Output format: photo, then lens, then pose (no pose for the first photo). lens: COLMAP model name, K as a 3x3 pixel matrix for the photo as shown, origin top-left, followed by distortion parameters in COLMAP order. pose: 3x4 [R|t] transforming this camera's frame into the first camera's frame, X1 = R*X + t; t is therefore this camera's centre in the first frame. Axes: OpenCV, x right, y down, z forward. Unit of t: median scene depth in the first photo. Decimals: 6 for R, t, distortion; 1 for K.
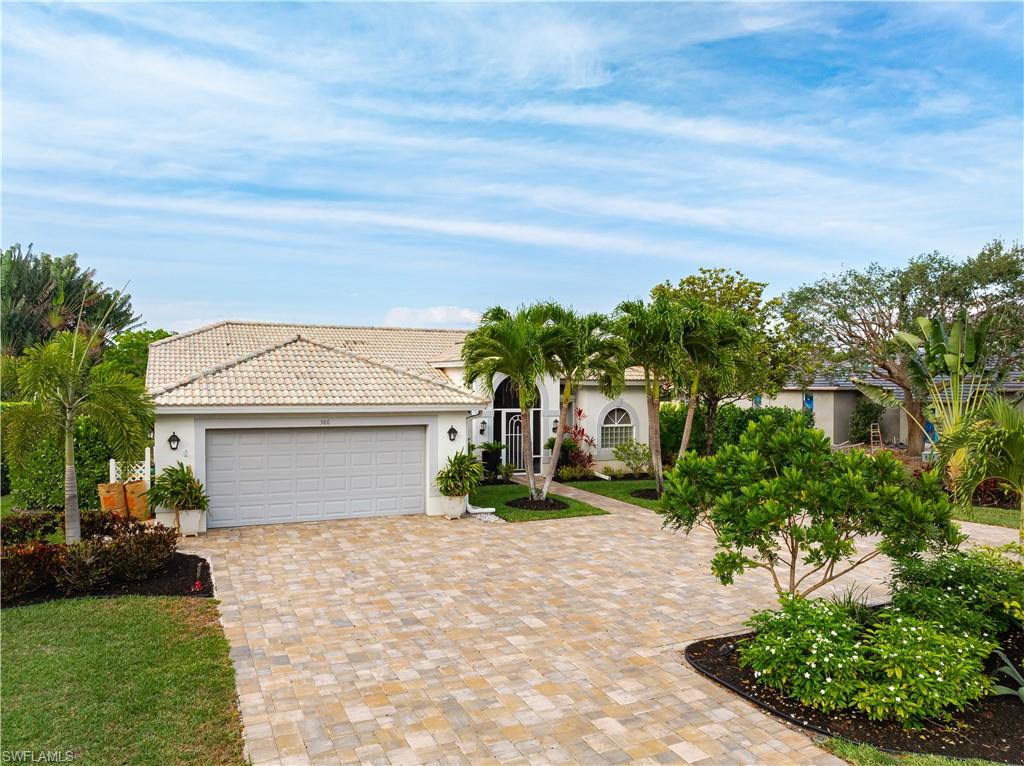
lens RADIAL K [[768.2, 0, 482.9], [0, 768.2, 387.5], [0, 0, 1]] dist [-0.009505, -0.004584]
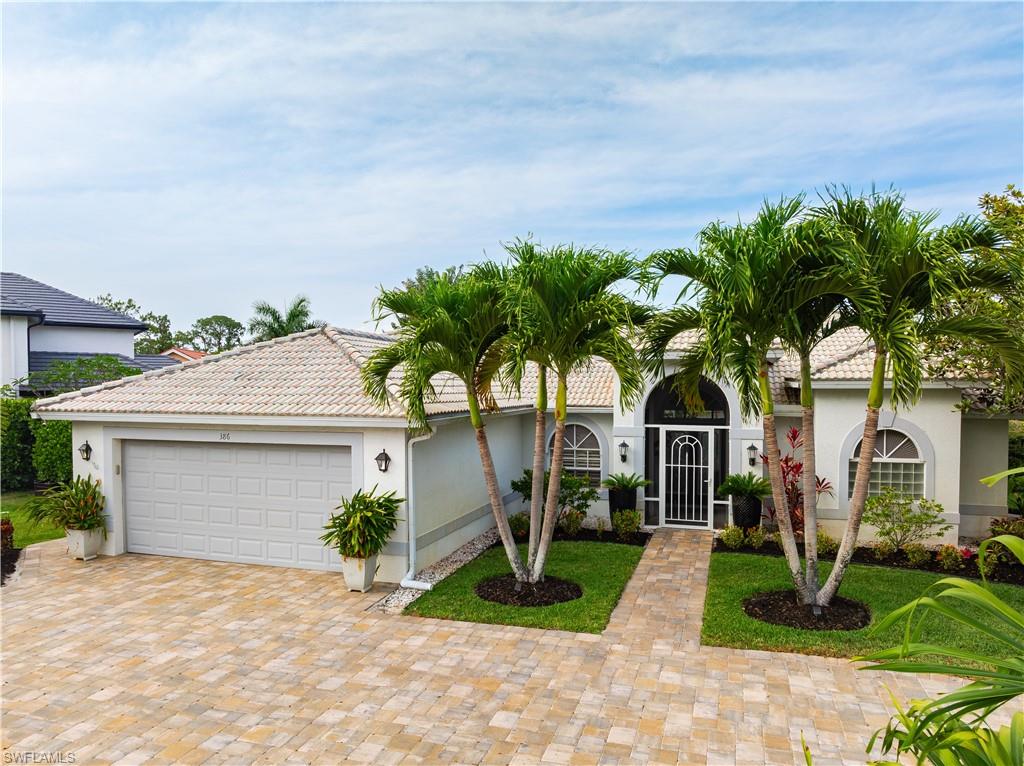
lens RADIAL K [[742.5, 0, 510.4], [0, 742.5, 412.3], [0, 0, 1]] dist [-0.037885, 0.006424]
pose [[0.751595, 0.020727, -0.659299, 0.319388], [-0.003118, 0.999607, 0.027871, -0.000131], [0.659617, -0.018892, 0.751364, 0.411137]]
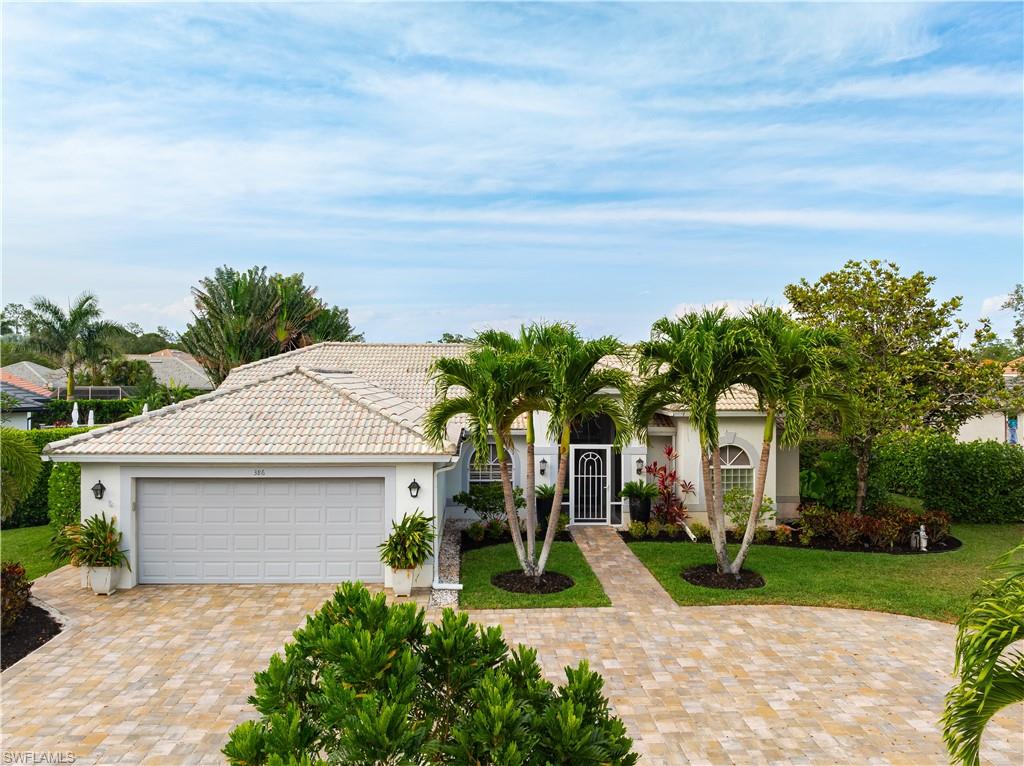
lens RADIAL K [[755.2, 0, 511.3], [0, 755.2, 351.2], [0, 0, 1]] dist [-0.028165, -0.005169]
pose [[0.934252, -0.013170, -0.356370, 0.240961], [-0.001058, 0.999211, -0.039700, -0.038685], [0.356612, 0.037467, 0.933501, 0.190463]]
